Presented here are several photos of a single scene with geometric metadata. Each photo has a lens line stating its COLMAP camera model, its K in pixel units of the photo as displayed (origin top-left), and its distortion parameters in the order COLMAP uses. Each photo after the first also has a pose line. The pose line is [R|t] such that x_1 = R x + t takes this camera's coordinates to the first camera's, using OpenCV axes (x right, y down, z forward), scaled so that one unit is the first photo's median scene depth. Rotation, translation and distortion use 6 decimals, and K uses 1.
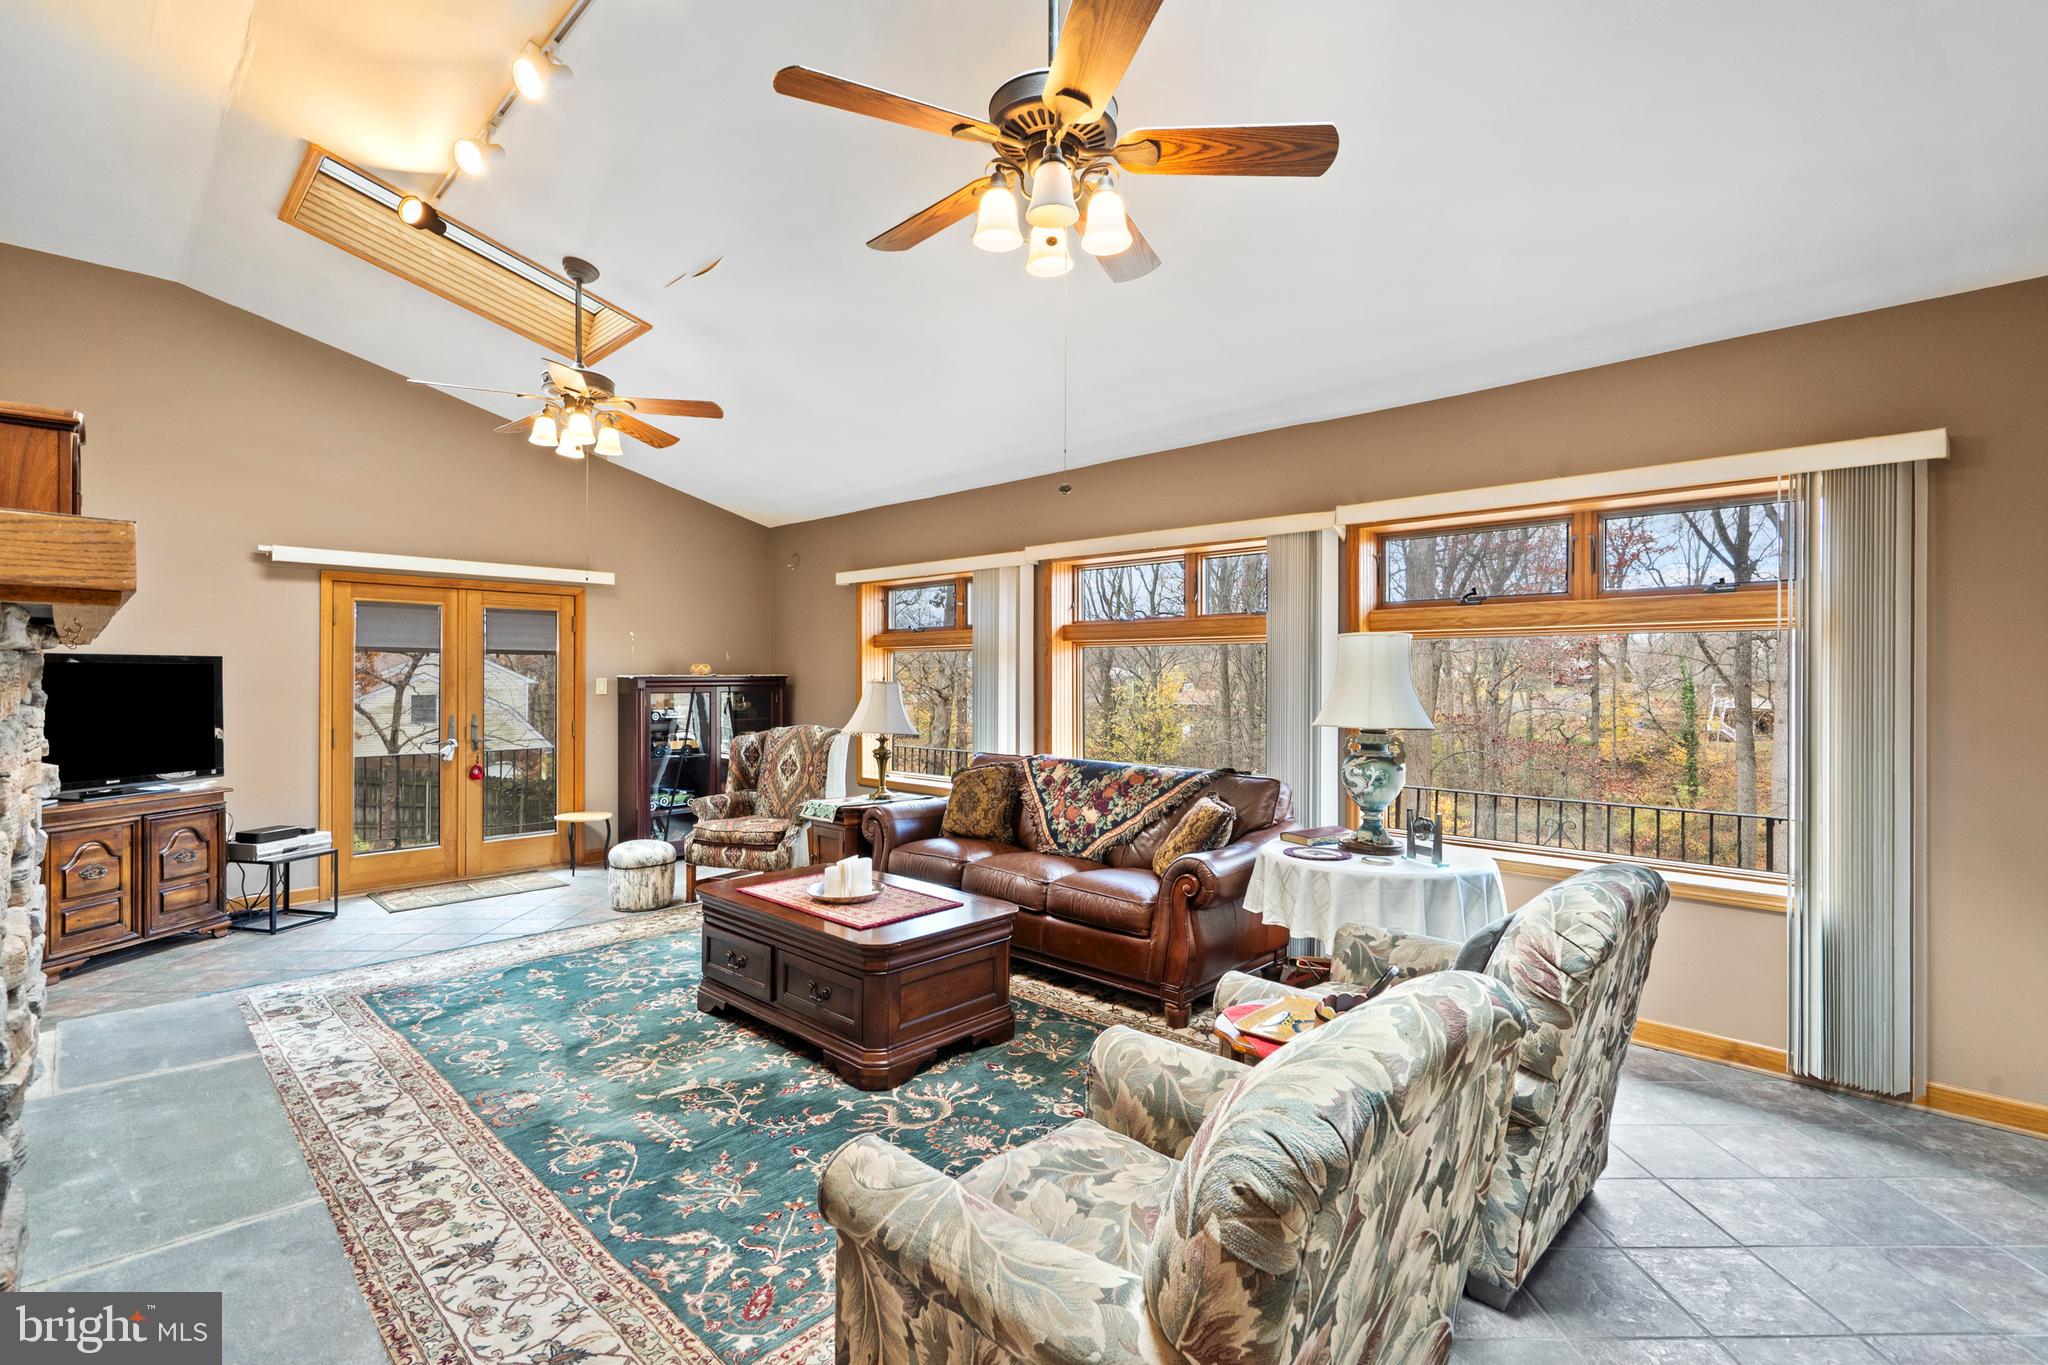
lens RADIAL K [[942.0, 0, 1017.8], [0, 942.0, 672.2], [0, 0, 1]] dist [-0.004008, 0.002615]
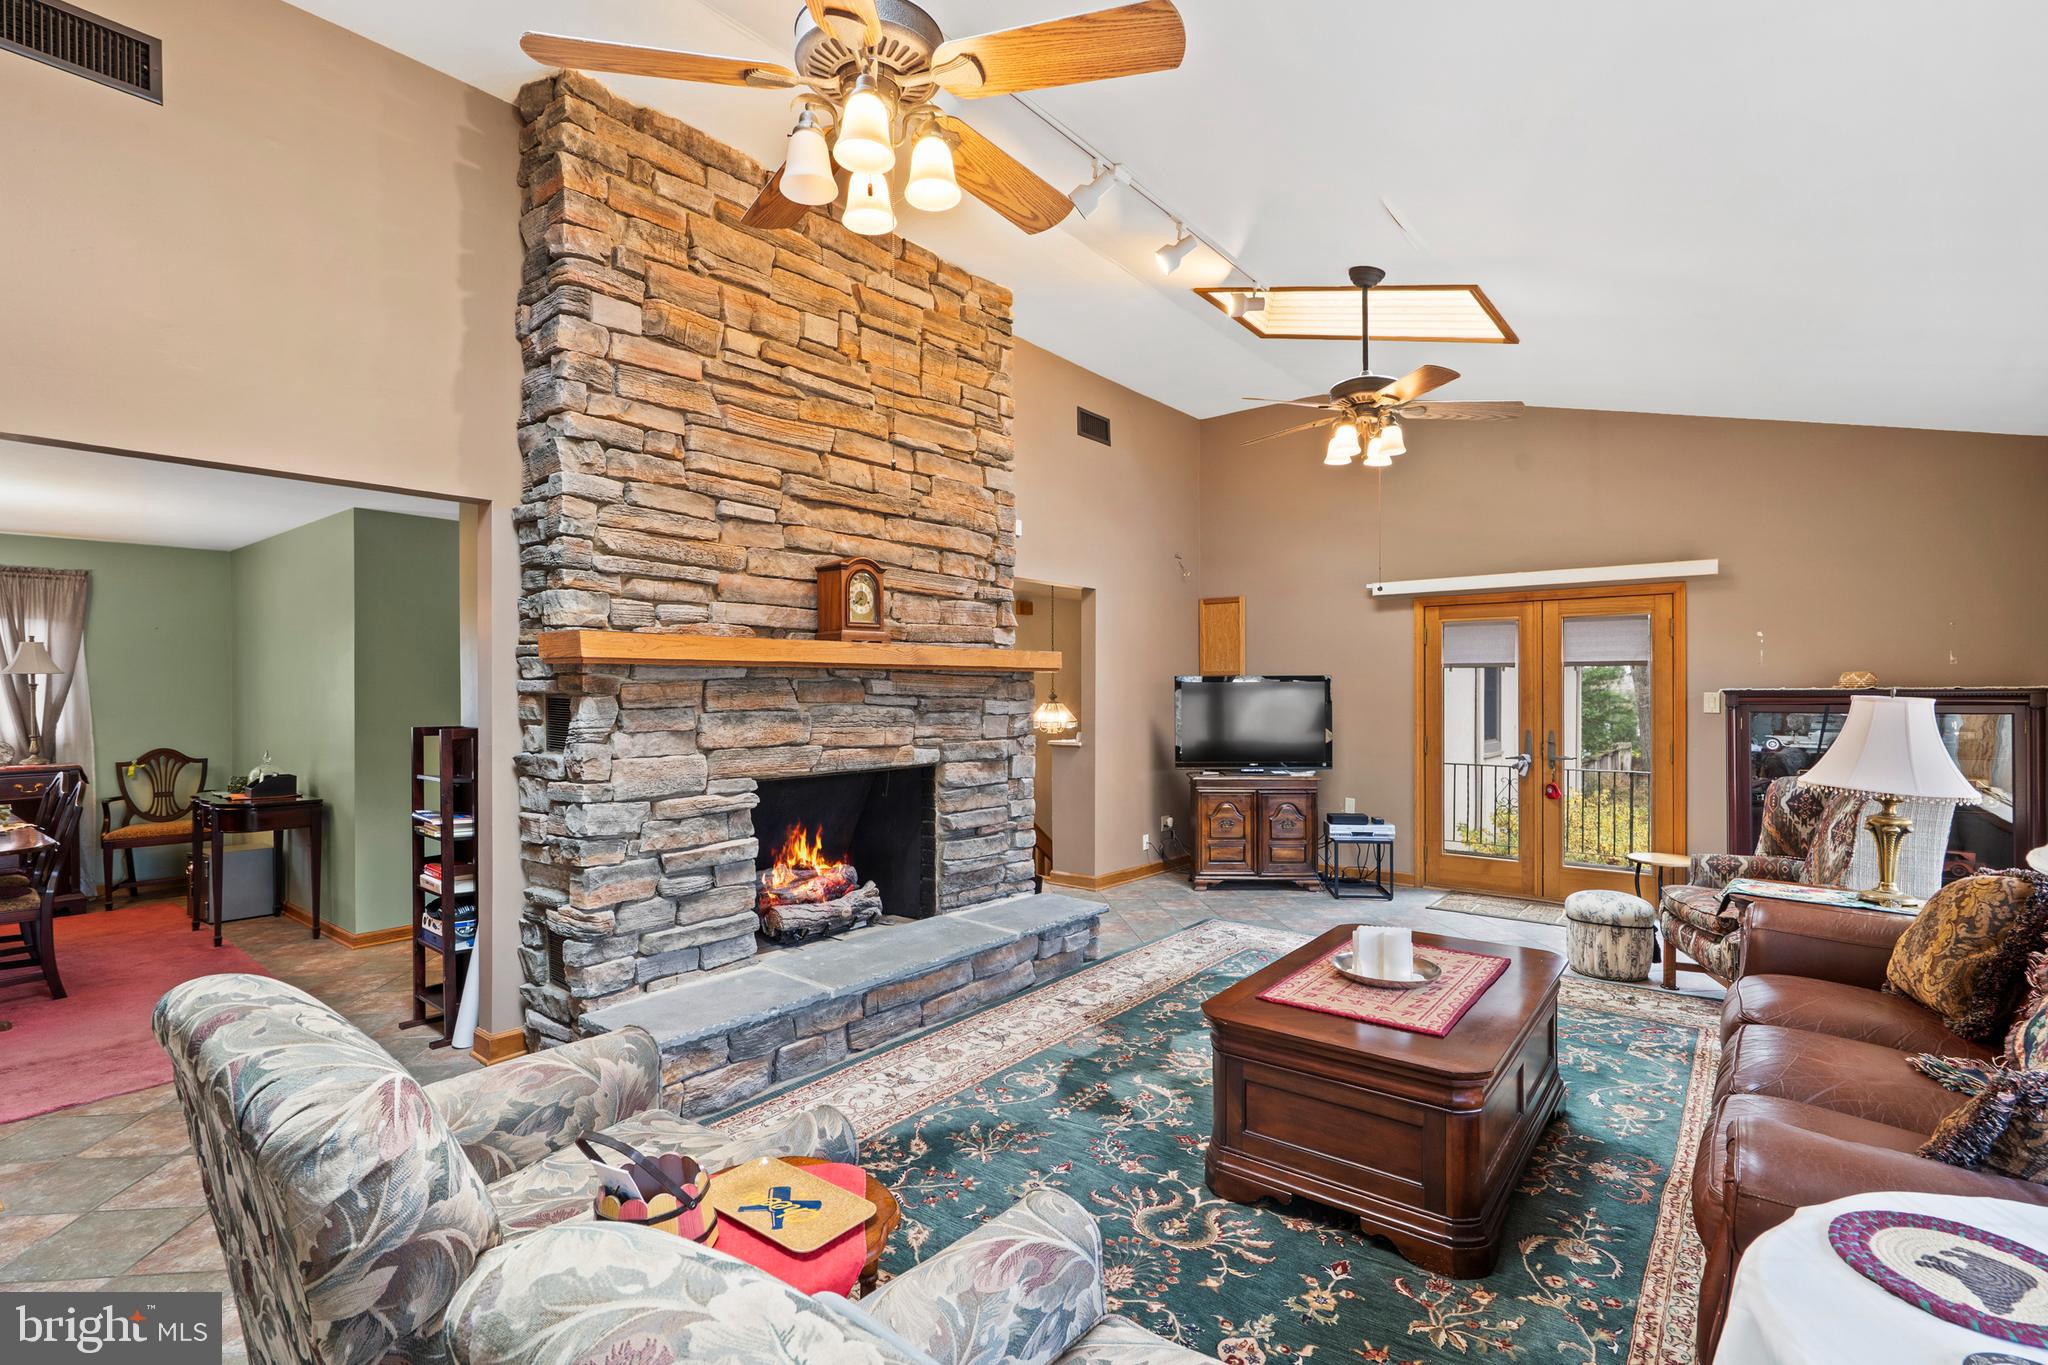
lens RADIAL K [[942.0, 0, 1020.1], [0, 942.0, 698.5], [0, 0, 1]] dist [-0.004008, 0.002615]
pose [[0.091919, 0.005117, -0.995753, 0.543511], [0.006746, 0.999961, 0.005761, 0.005398], [0.995744, -0.007247, 0.091880, 0.626888]]
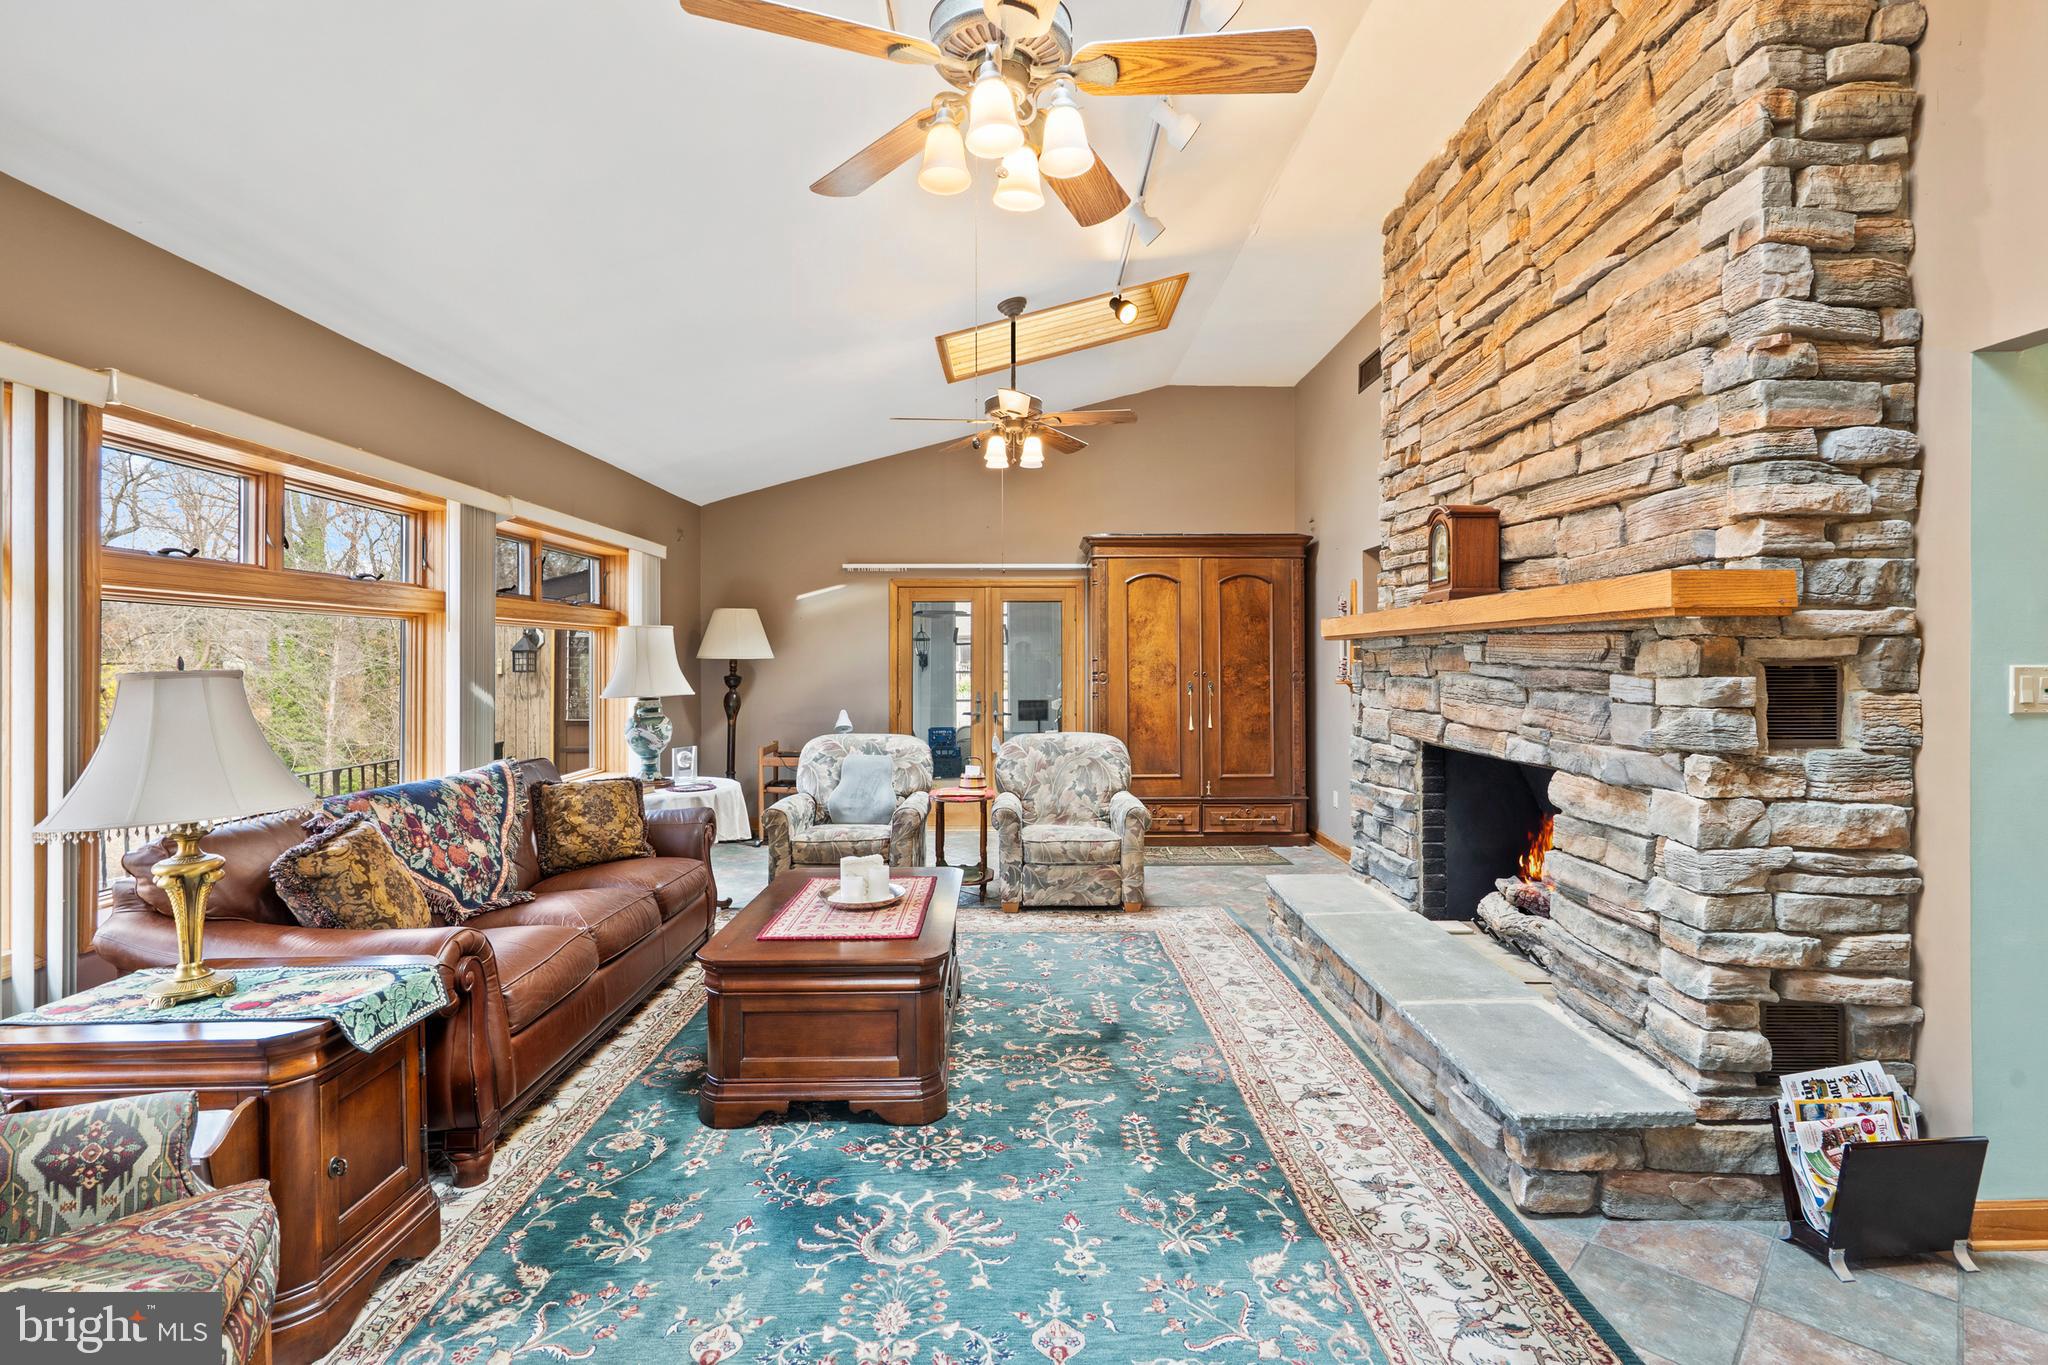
lens RADIAL K [[942.0, 0, 1038.5], [0, 942.0, 664.9], [0, 0, 1]] dist [-0.004008, 0.002615]
pose [[-0.715707, -0.006114, 0.698373, -0.920366], [-0.004149, 0.999981, 0.004503, 0.005885], [-0.698388, 0.000325, -0.715719, 1.508178]]
